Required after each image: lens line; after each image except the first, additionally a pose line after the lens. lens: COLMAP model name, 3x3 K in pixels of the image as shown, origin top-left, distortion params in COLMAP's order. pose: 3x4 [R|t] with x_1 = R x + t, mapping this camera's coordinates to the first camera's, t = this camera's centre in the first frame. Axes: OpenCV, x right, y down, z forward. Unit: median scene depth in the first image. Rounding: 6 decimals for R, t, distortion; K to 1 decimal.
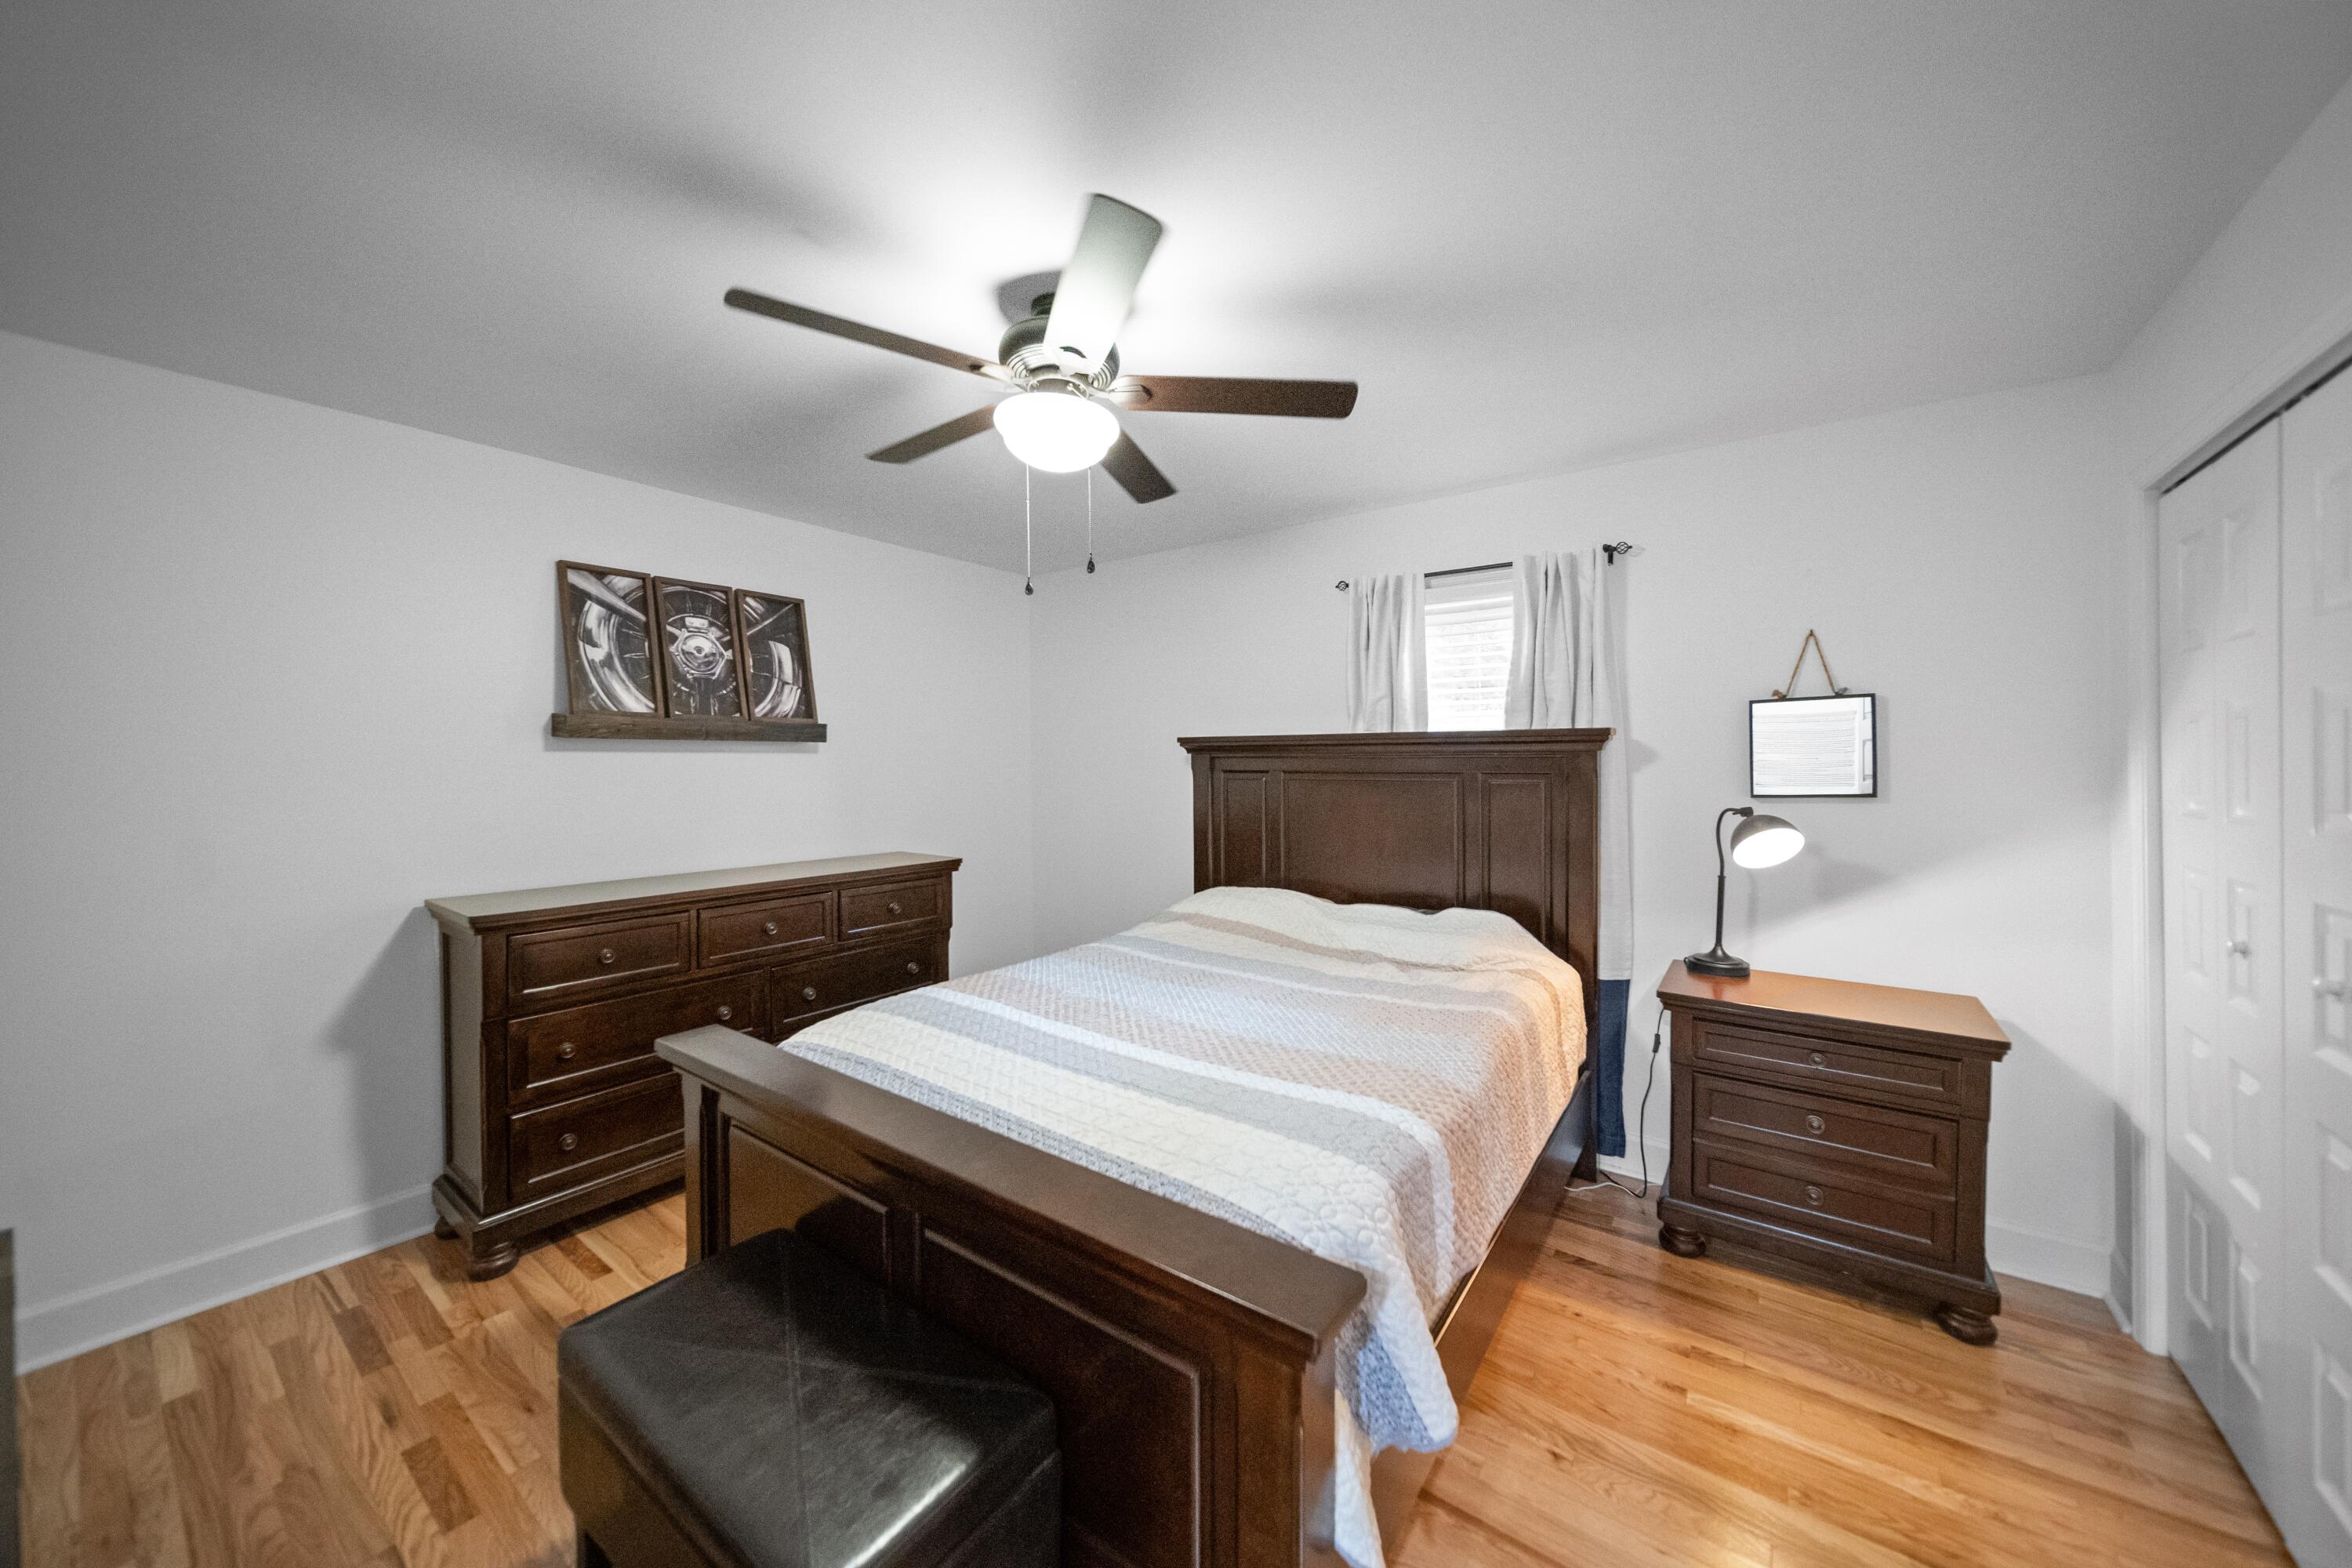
lens RADIAL K [[842.4, 0, 1146.2], [0, 842.4, 758.6], [0, 0, 1]] dist [-0.001192, -0.000132]
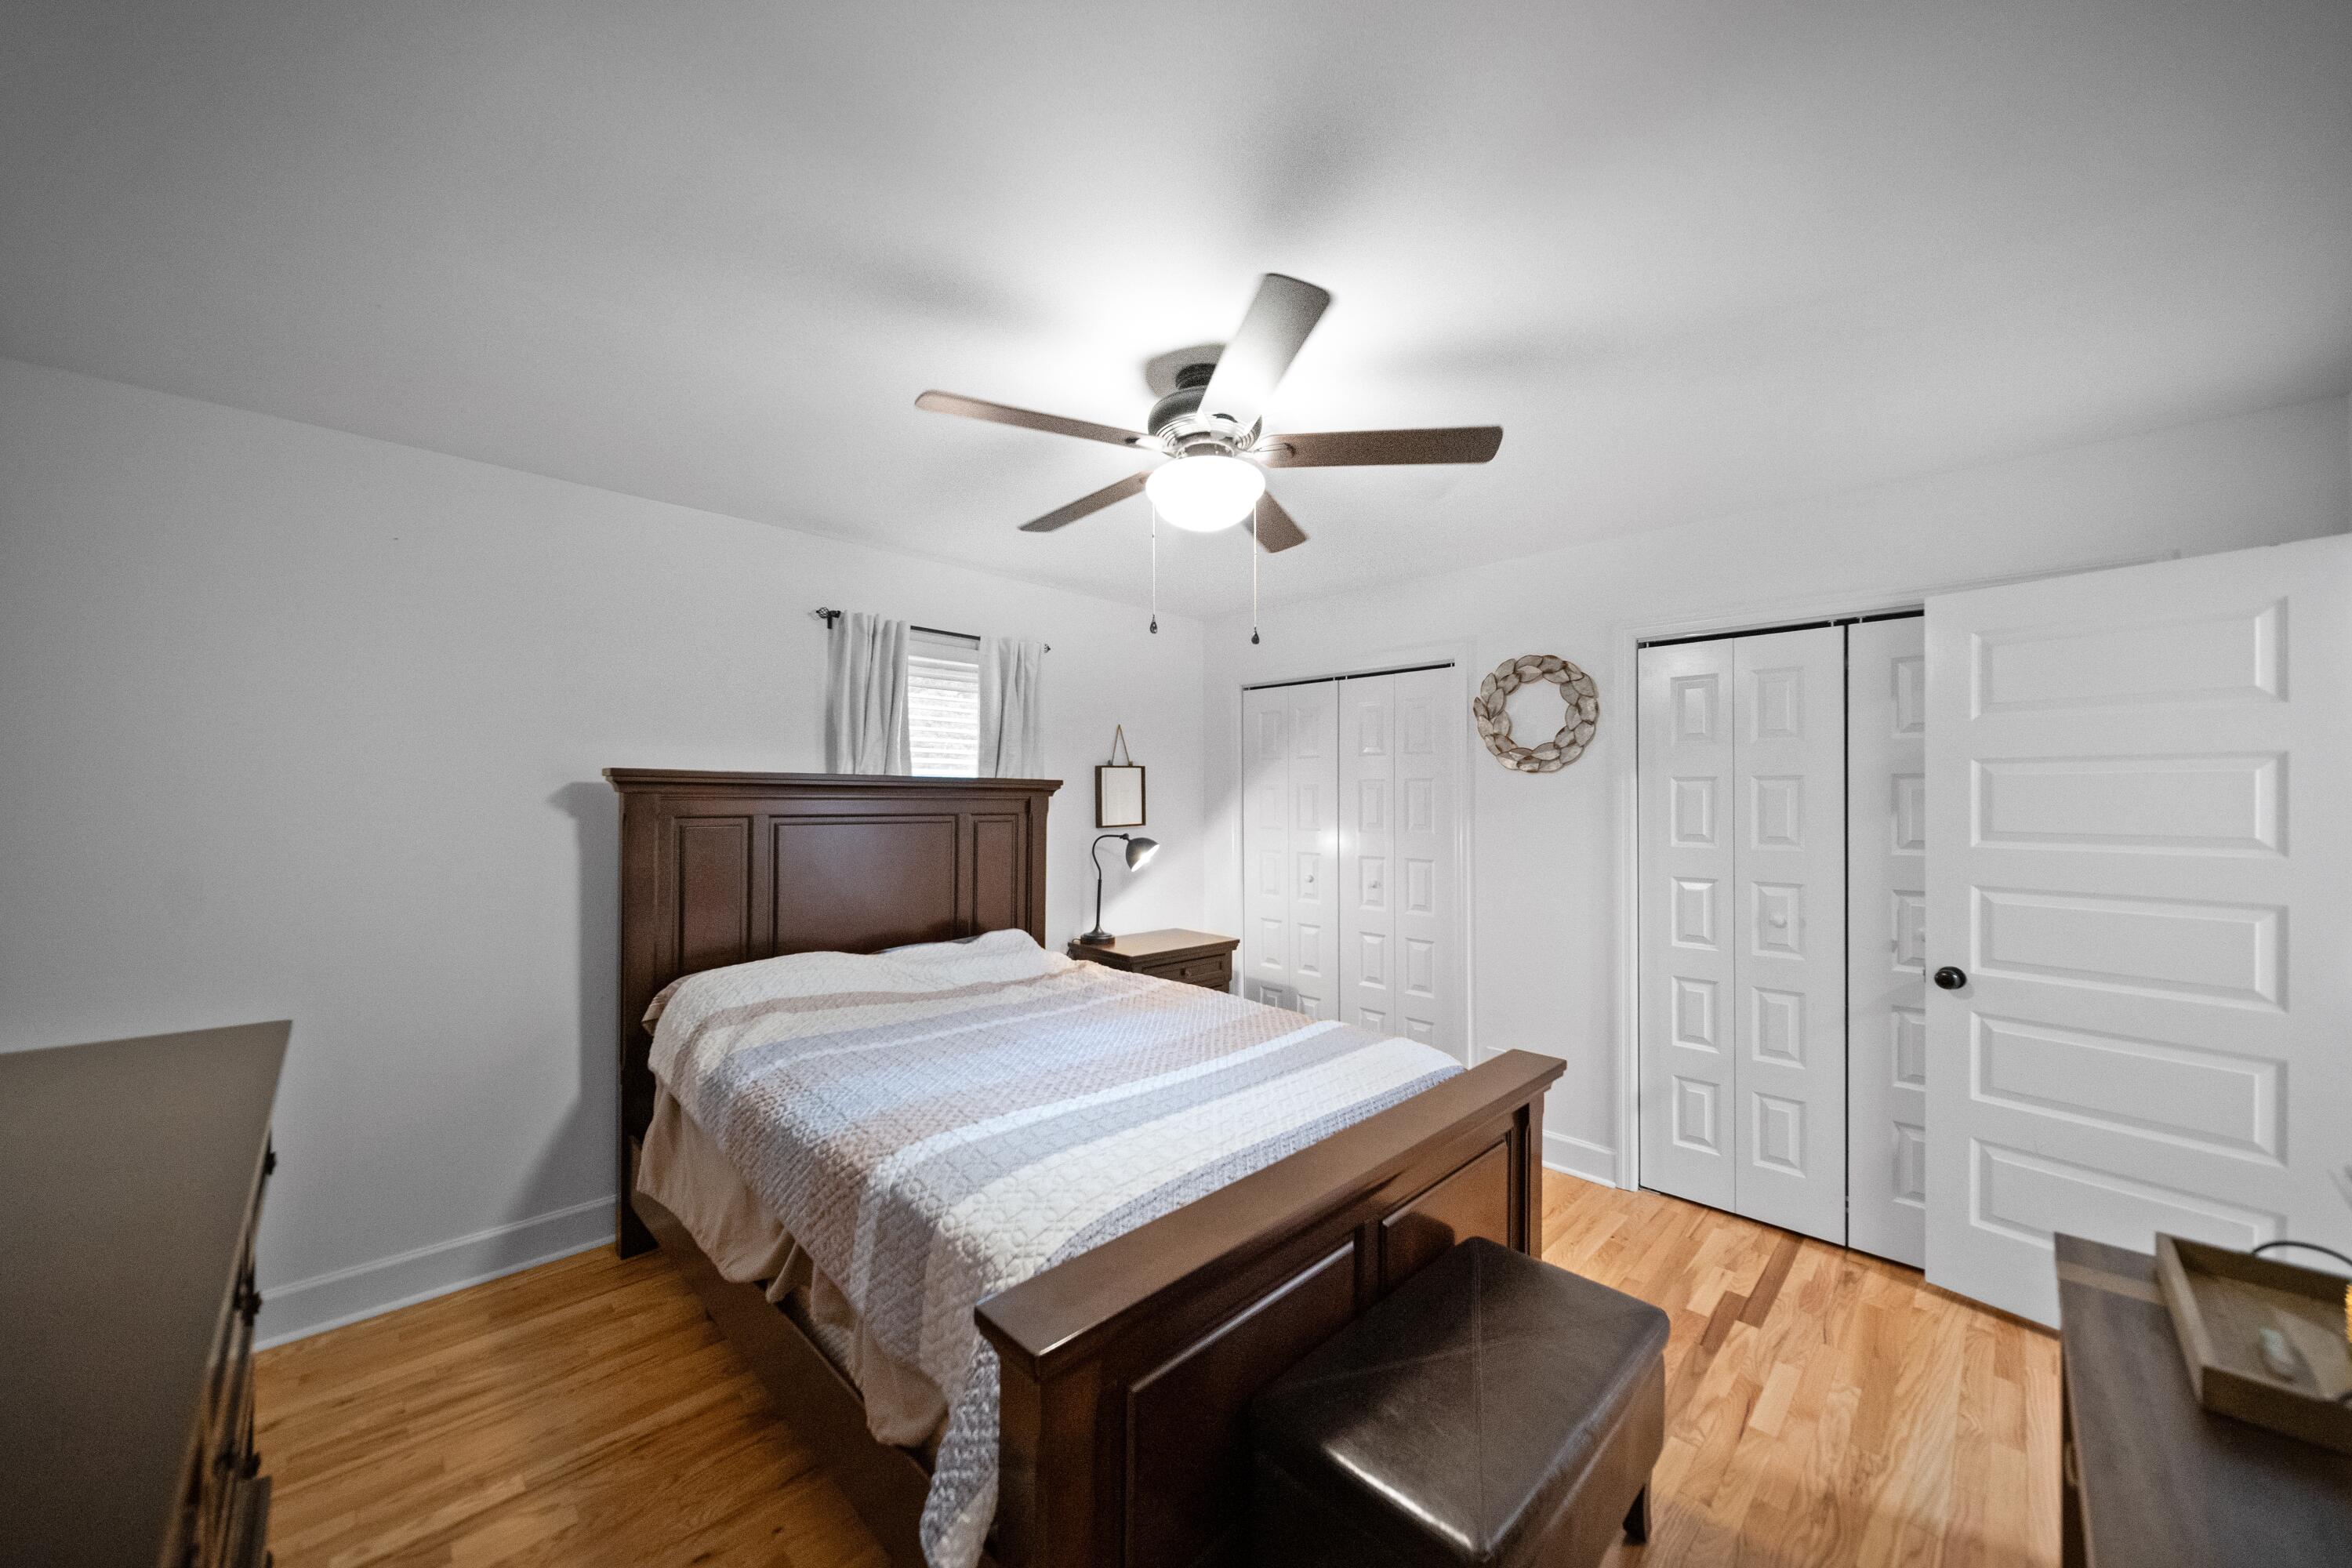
lens RADIAL K [[850.4, 0, 1171.2], [0, 850.4, 781.8], [0, 0, 1]] dist [0.000565, 0.000093]
pose [[0.129214, 0.031566, 0.991114, -0.817230], [-0.005695, 0.999500, -0.031090, 0.007782], [-0.991600, -0.001627, 0.129330, 0.653422]]
